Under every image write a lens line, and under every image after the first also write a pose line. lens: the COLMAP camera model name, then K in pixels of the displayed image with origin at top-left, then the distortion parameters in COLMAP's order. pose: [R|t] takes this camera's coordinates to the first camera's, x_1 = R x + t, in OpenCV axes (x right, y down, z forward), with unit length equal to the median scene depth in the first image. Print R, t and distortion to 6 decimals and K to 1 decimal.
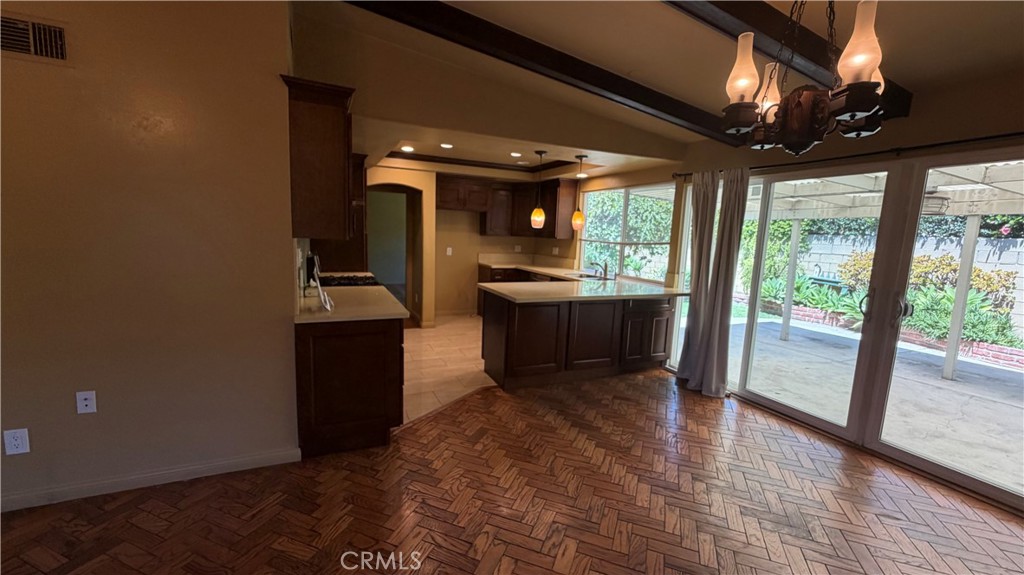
lens RADIAL K [[408.4, 0, 508.7], [0, 408.4, 289.3], [0, 0, 1]] dist [0.001793, 0.000063]
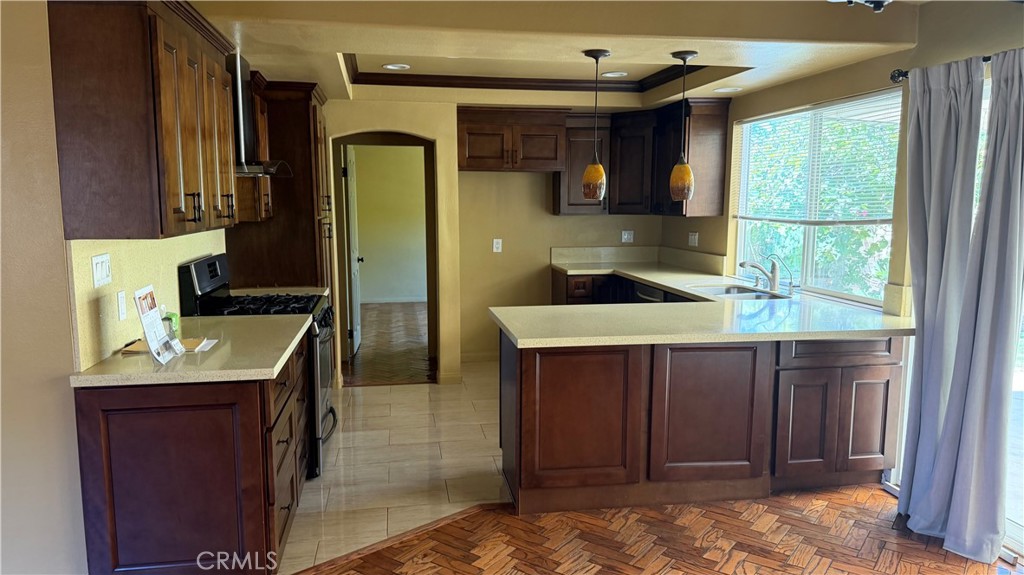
lens RADIAL K [[724.3, 0, 509.3], [0, 724.3, 296.8], [0, 0, 1]] dist [0.036493, -0.003626]
pose [[0.968749, -0.002774, -0.248027, 0.164847], [0.000254, 0.999948, -0.010192, -0.016763], [0.248043, 0.009811, 0.968699, 0.072922]]
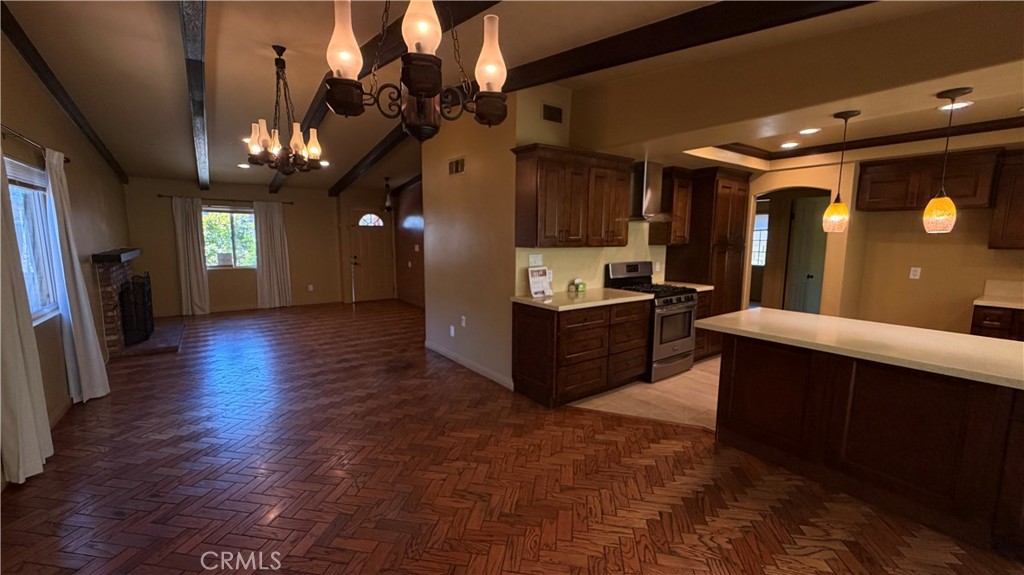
lens RADIAL K [[409.0, 0, 514.6], [0, 409.0, 292.5], [0, 0, 1]] dist [0.000100, -0.000127]
pose [[0.222585, 0.102314, -0.969530, 0.506357], [-0.131843, 0.988501, 0.074047, -0.034377], [0.965957, 0.111344, 0.233515, 0.316924]]
